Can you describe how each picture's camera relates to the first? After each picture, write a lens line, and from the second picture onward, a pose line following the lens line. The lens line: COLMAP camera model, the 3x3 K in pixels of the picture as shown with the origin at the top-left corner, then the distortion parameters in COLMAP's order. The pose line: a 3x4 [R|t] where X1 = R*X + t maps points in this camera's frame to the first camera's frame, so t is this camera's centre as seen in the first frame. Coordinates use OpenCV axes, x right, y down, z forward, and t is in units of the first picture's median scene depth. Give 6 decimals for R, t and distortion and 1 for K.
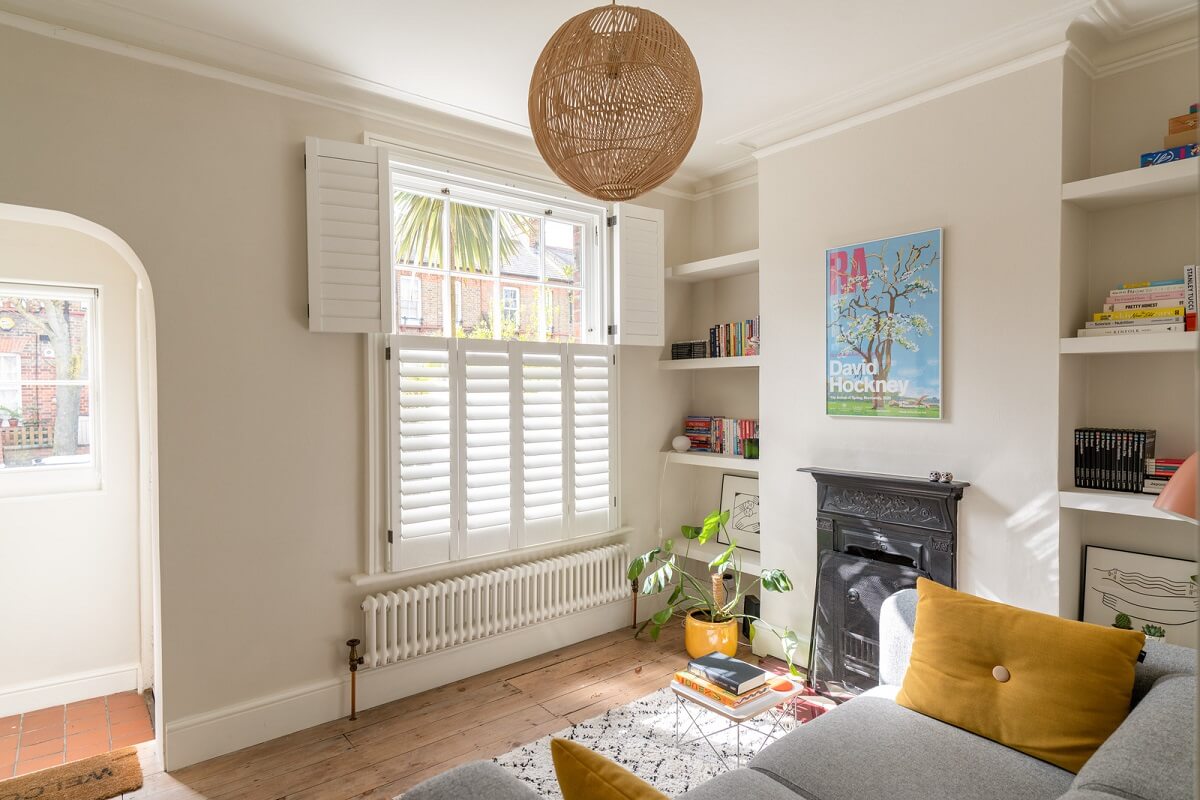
lens RADIAL K [[656.4, 0, 578.4], [0, 656.4, 399.3], [0, 0, 1]] dist [-0.000495, -0.001772]
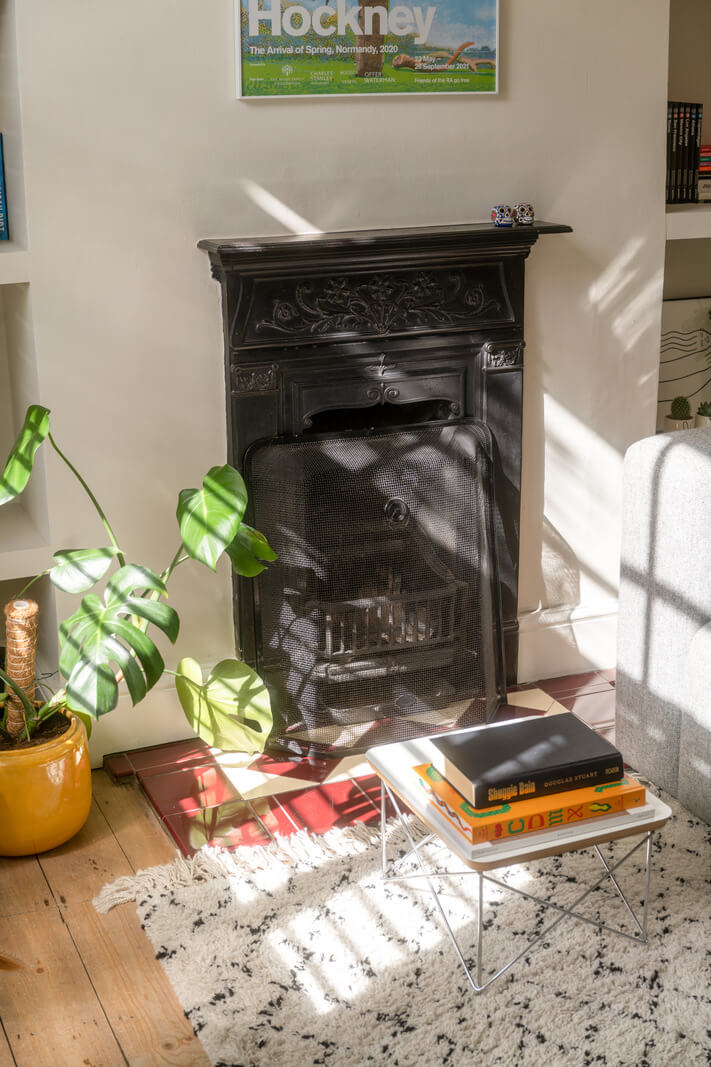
lens RADIAL K [[1522.7, 0, 356.3], [0, 1522.7, 593.2], [0, 0, 1]] dist [-0.137018, -0.135599]
pose [[0.260220, -0.331869, 0.906724, -0.514101], [0.023712, 0.940989, 0.337605, 0.003089], [-0.965258, -0.066351, 0.252733, 0.734116]]
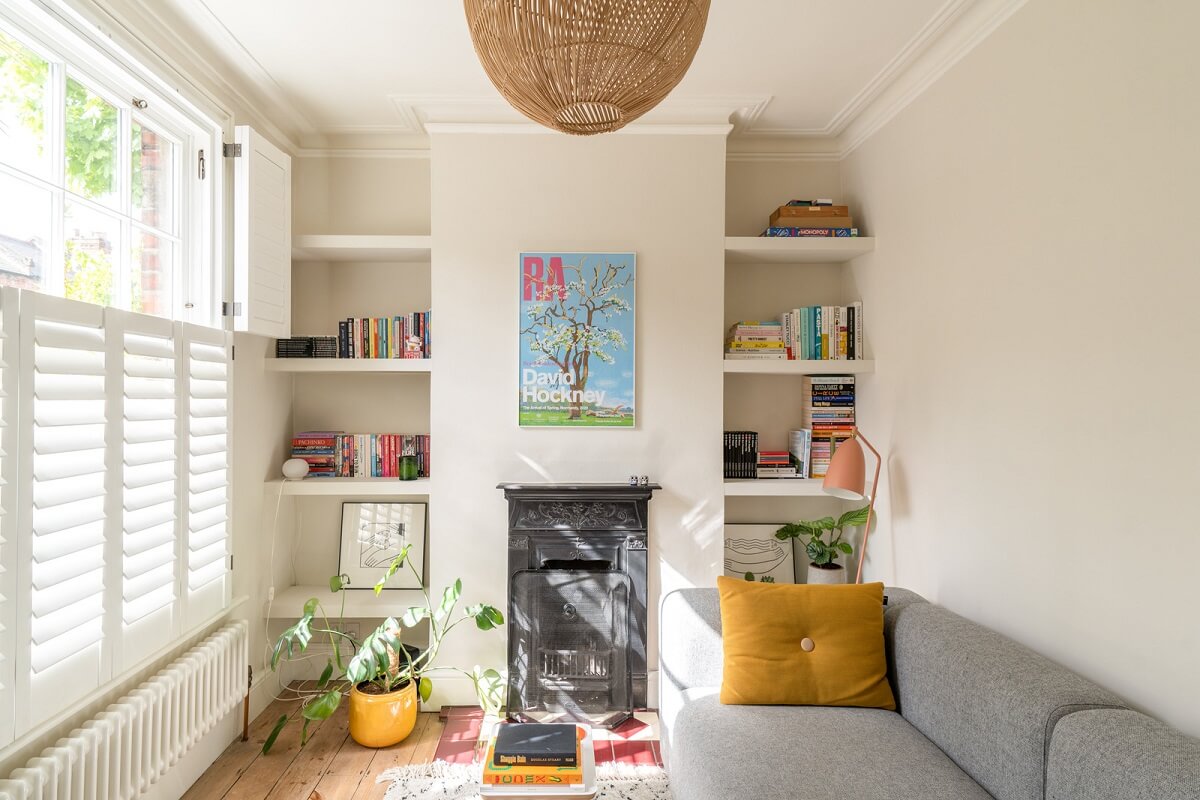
lens RADIAL K [[643.0, 0, 566.4], [0, 643.0, 393.2], [0, 0, 1]] dist [0.006450, -0.000225]
pose [[0.605461, 0.013869, 0.795754, -0.336277], [0.004458, 0.999773, -0.020817, -0.004111], [-0.795862, 0.016151, 0.605262, 0.403904]]
